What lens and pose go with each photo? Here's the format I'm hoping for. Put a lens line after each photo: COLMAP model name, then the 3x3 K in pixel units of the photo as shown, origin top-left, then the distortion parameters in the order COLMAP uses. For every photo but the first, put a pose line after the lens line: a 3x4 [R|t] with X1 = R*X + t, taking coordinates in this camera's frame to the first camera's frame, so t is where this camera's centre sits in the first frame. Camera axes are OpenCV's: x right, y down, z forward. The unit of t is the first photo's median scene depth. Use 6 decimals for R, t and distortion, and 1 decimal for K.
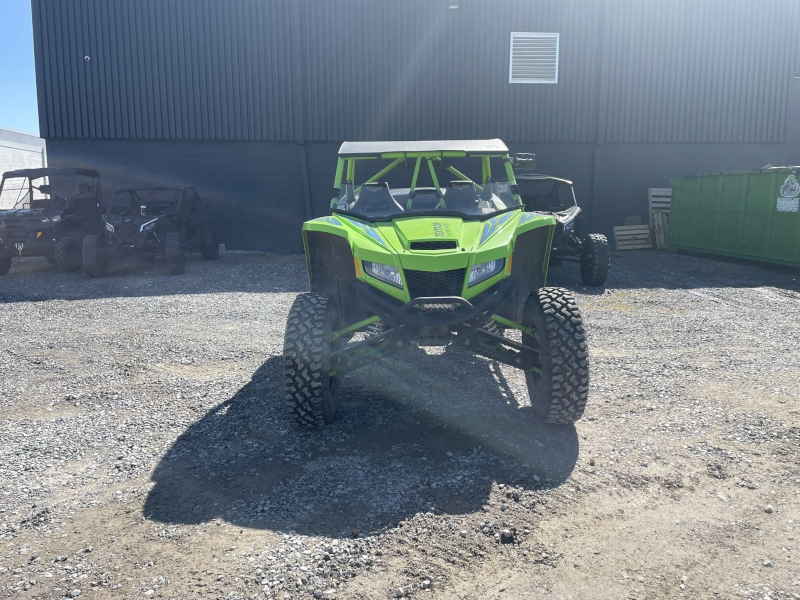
lens RADIAL K [[612.1, 0, 401.3], [0, 612.1, 285.9], [0, 0, 1]] dist [0.077230, -0.091879]
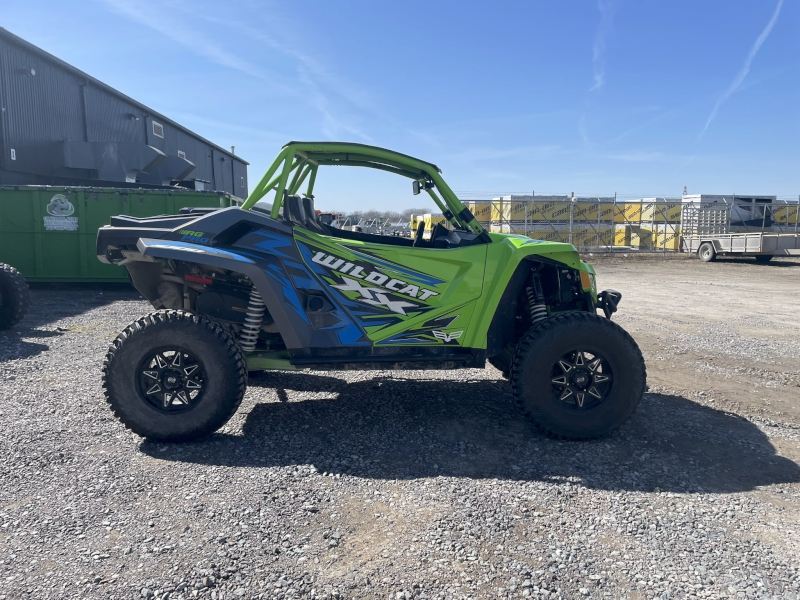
lens RADIAL K [[612.1, 0, 399.1], [0, 612.1, 297.9], [0, 0, 1]] dist [0.077230, -0.091879]
pose [[-0.034847, -0.120418, 0.992111, -1.223776], [0.127902, 0.984014, 0.123928, -0.188005], [-0.991174, 0.131211, -0.018888, 1.392993]]
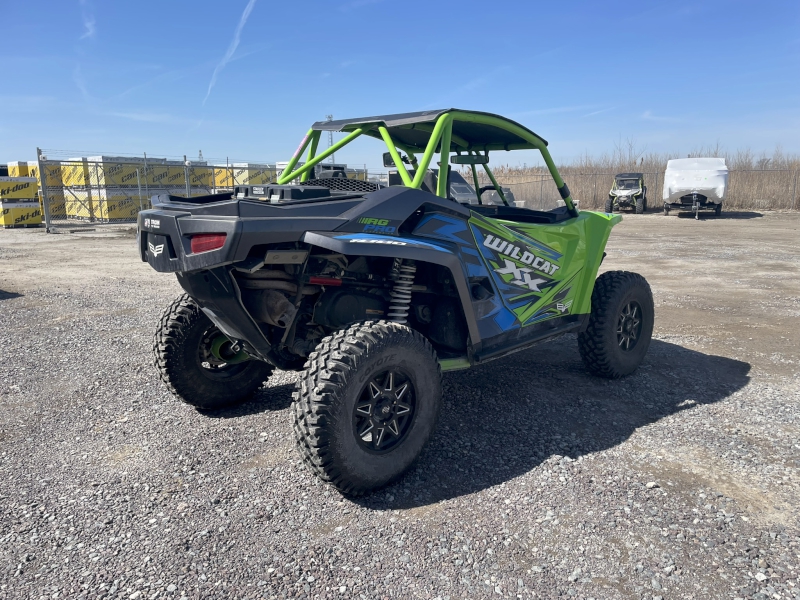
lens RADIAL K [[612.1, 0, 412.7], [0, 612.1, 304.1], [0, 0, 1]] dist [0.077230, -0.091879]
pose [[-0.707286, -0.128976, 0.695063, -0.759107], [0.099401, 0.955303, 0.278415, -0.330742], [-0.699904, 0.266009, -0.662852, 2.261863]]
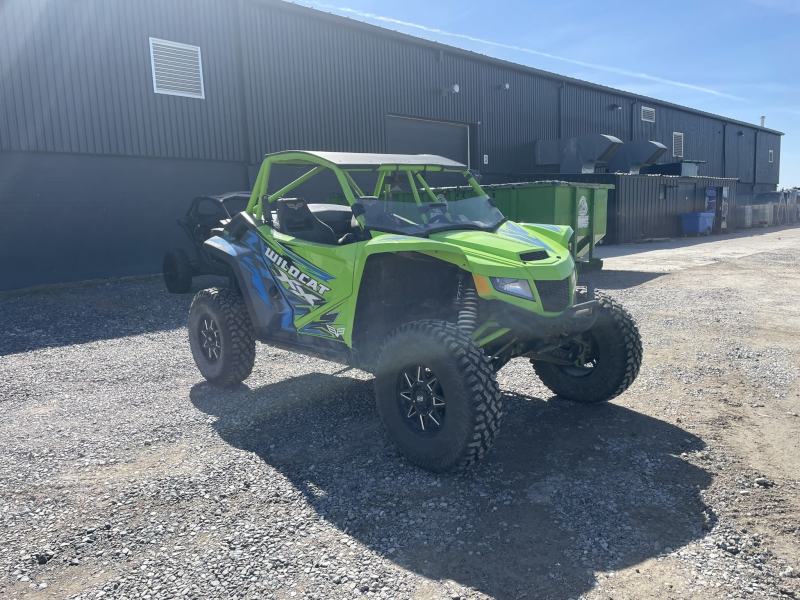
lens RADIAL K [[612.1, 0, 393.4], [0, 612.1, 300.6], [0, 0, 1]] dist [0.077230, -0.091879]
pose [[0.739375, -0.114978, 0.663404, -0.810589], [0.121750, 0.991900, 0.036219, -0.058454], [-0.662194, 0.053990, 0.747385, 0.393527]]
